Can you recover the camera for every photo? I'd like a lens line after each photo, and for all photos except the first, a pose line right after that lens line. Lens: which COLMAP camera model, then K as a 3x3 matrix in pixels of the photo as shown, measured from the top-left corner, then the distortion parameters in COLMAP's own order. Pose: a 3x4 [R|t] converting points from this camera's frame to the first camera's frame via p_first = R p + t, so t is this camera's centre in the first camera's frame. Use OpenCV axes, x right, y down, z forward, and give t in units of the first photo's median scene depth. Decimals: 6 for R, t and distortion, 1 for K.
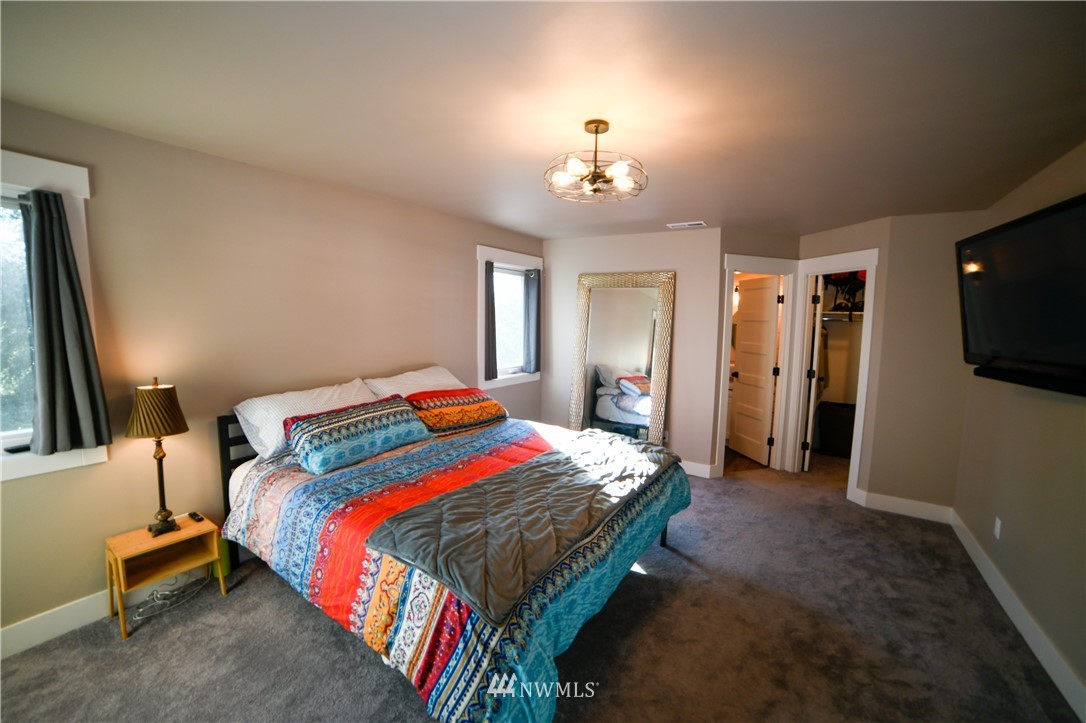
lens RADIAL K [[438.6, 0, 548.7], [0, 438.6, 362.1], [0, 0, 1]] dist [-0.096610, 0.029932]
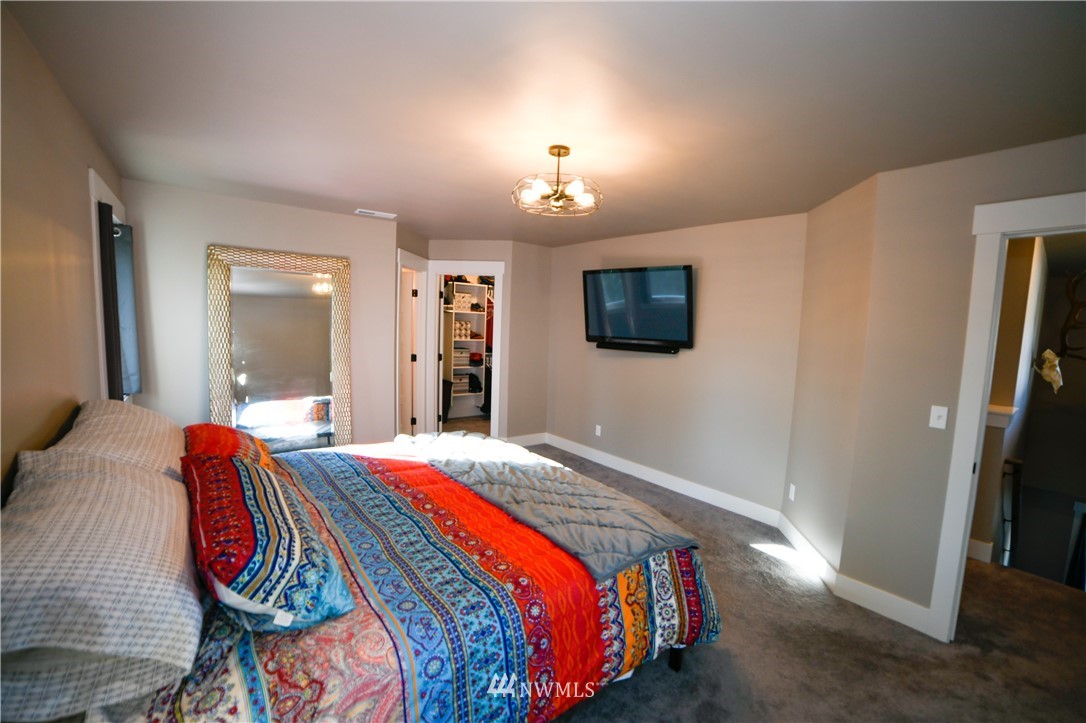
lens RADIAL K [[455.3, 0, 545.9], [0, 455.3, 361.2], [0, 0, 1]] dist [-0.115276, 0.039422]
pose [[0.328041, -0.087276, 0.940623, -0.640957], [0.057723, 0.995714, 0.072257, -0.047358], [-0.942898, 0.030593, 0.331673, 0.392706]]
